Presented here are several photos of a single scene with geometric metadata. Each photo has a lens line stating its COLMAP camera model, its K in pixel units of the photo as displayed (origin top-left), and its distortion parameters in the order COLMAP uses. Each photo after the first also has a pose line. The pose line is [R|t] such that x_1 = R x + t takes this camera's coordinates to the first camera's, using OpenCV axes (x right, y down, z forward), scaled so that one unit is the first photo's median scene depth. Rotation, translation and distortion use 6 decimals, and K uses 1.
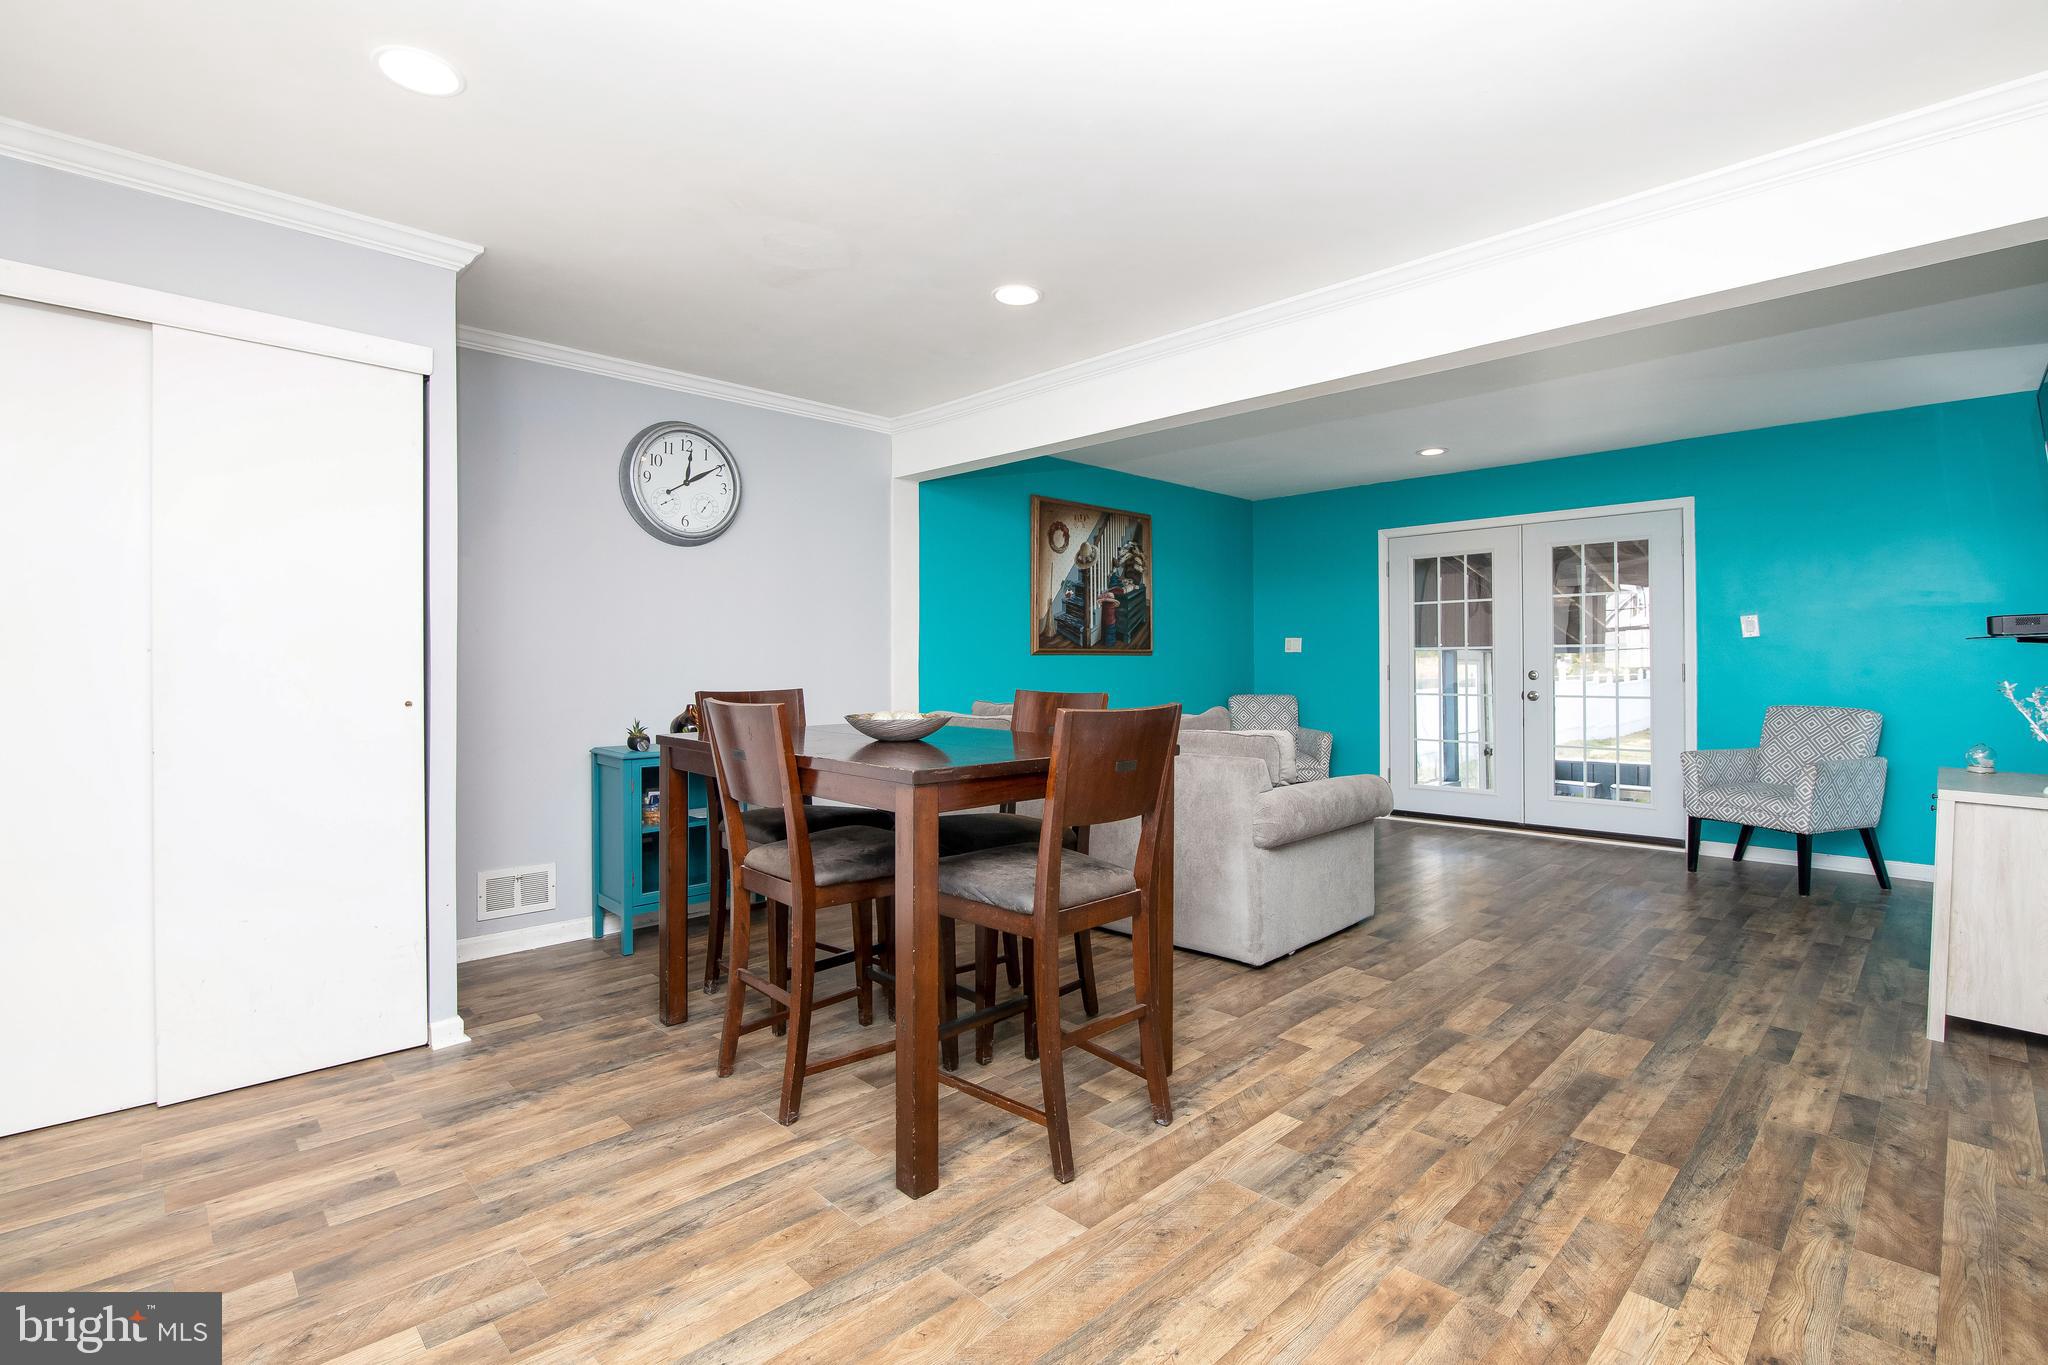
lens RADIAL K [[937.7, 0, 1008.0], [0, 937.7, 666.9], [0, 0, 1]] dist [-0.018860, 0.000360]
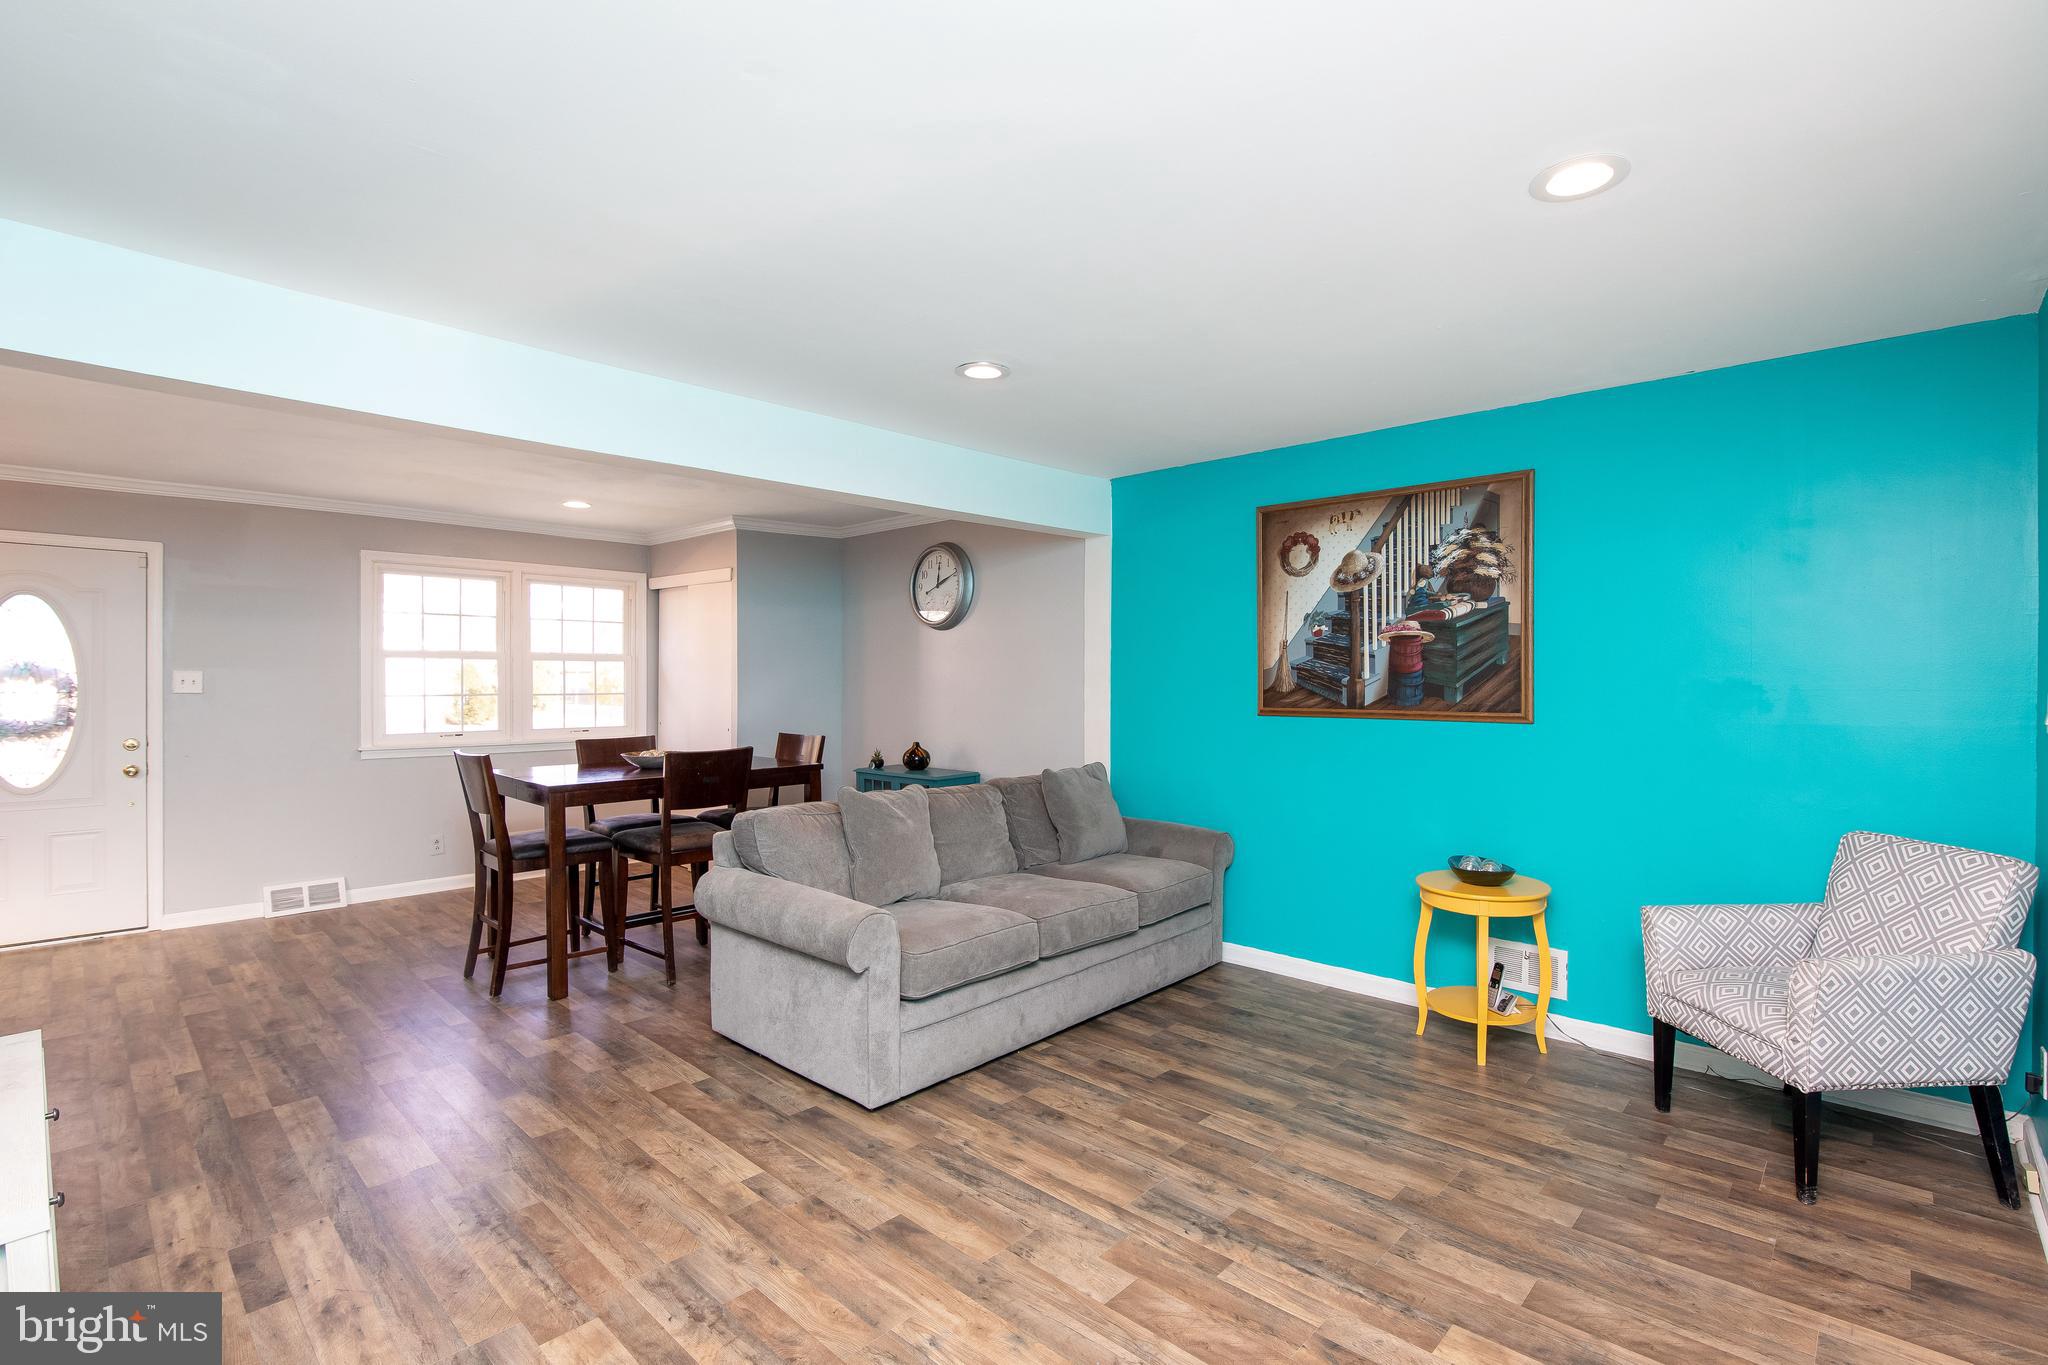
lens RADIAL K [[937.7, 0, 1031.0], [0, 937.7, 694.8], [0, 0, 1]] dist [-0.018860, 0.000360]
pose [[0.047109, 0.019638, -0.998697, 1.401504], [-0.003875, 0.999803, 0.019477, -0.079306], [0.998882, 0.002952, 0.047176, 1.388285]]
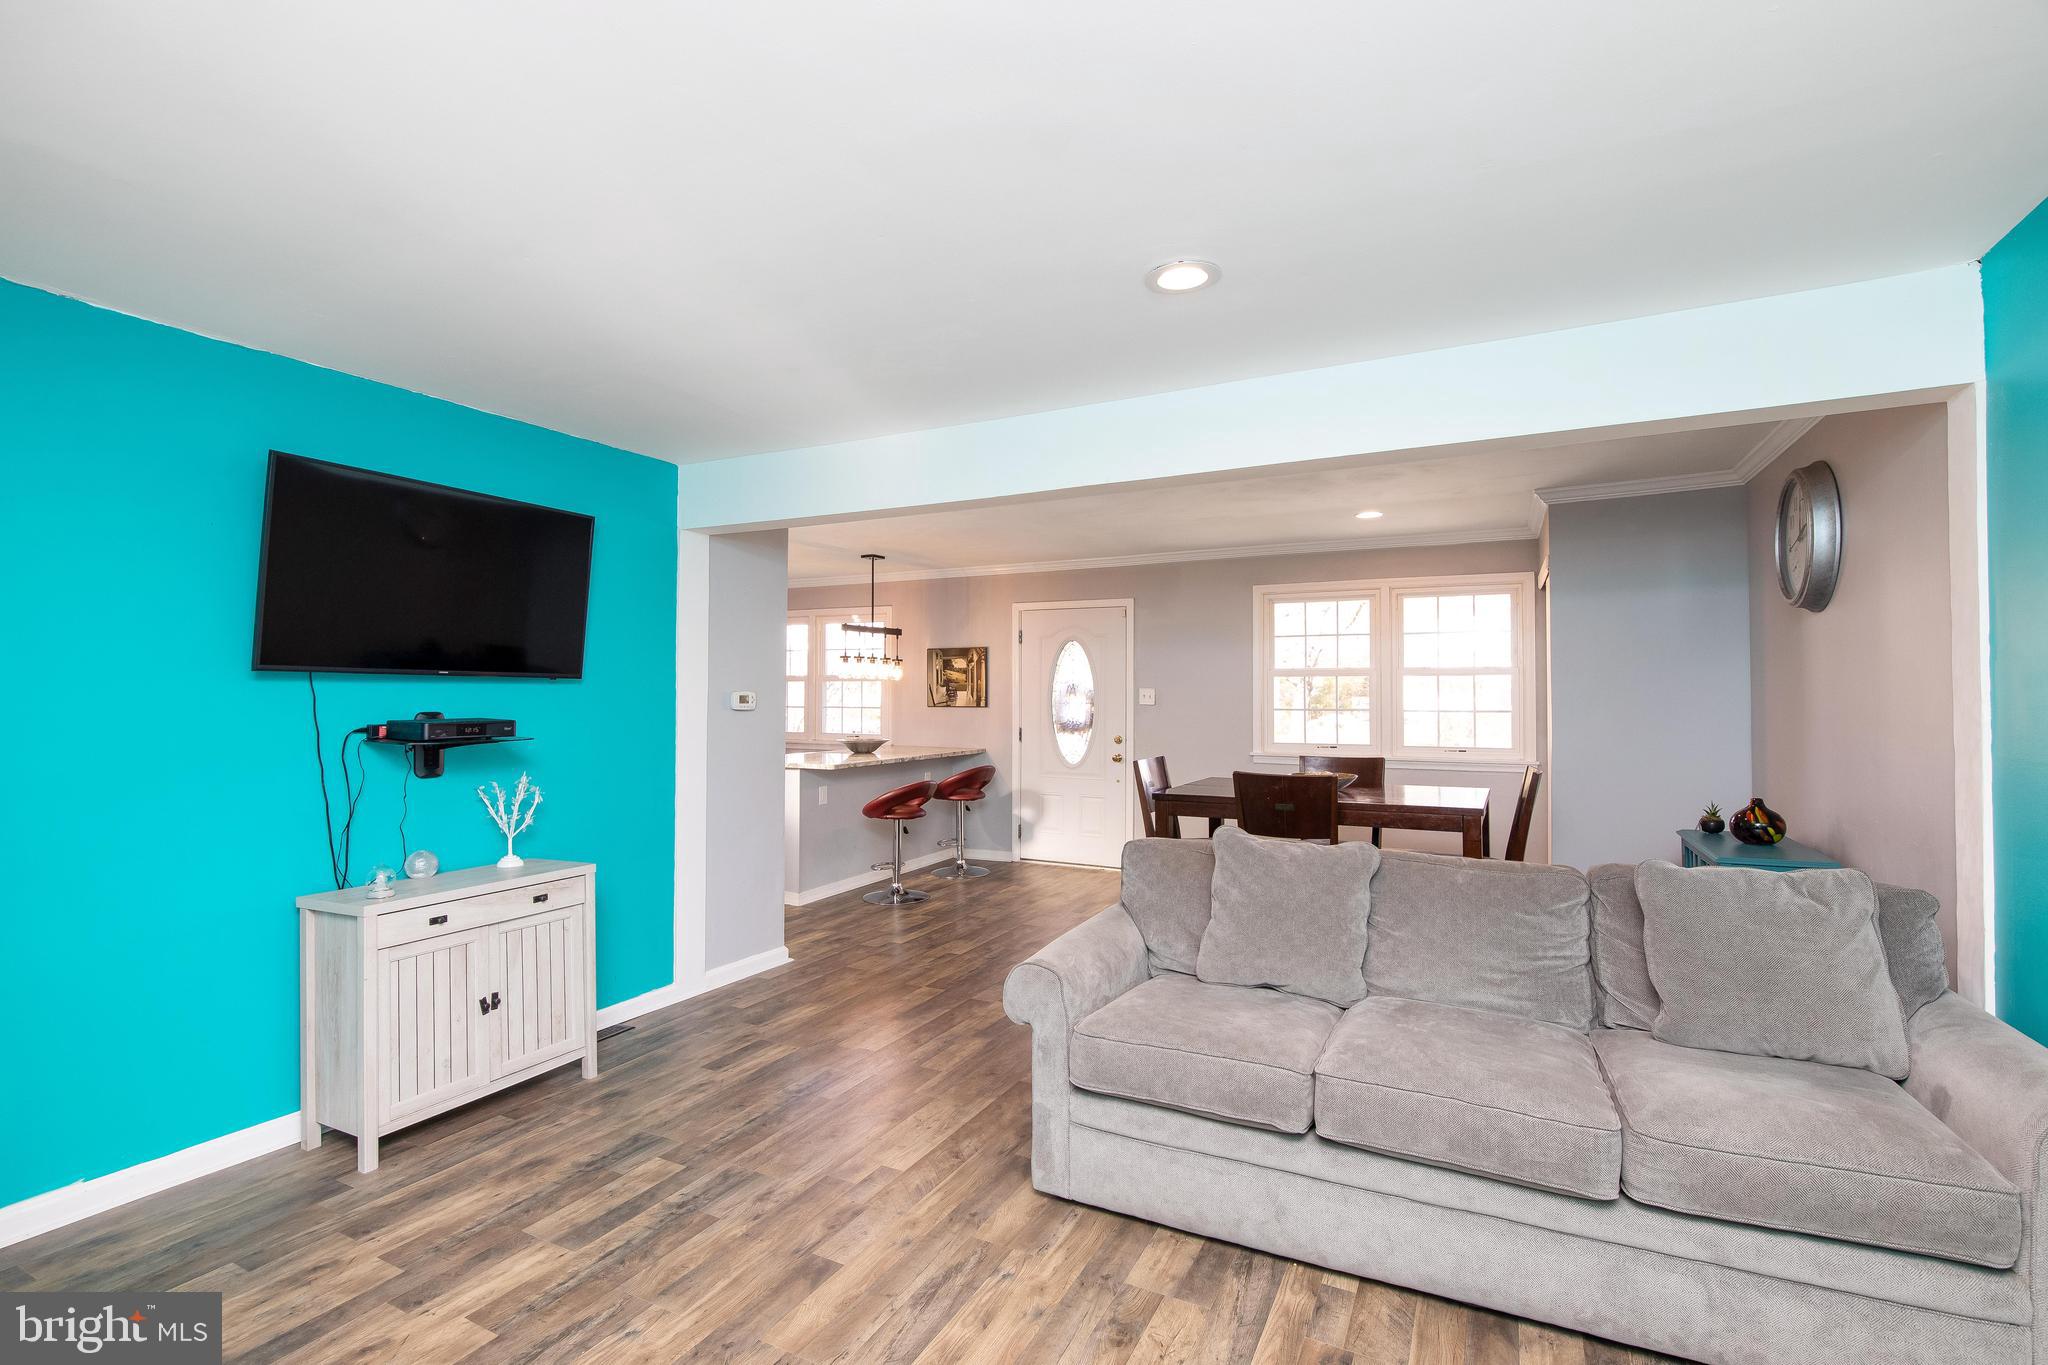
lens RADIAL K [[937.7, 0, 1000.4], [0, 937.7, 681.6], [0, 0, 1]] dist [-0.018860, 0.000360]
pose [[-0.950466, -0.002591, -0.310818, 0.772574], [0.000269, 0.999958, -0.009156, -0.080081], [0.310829, -0.008786, -0.950425, 2.017891]]
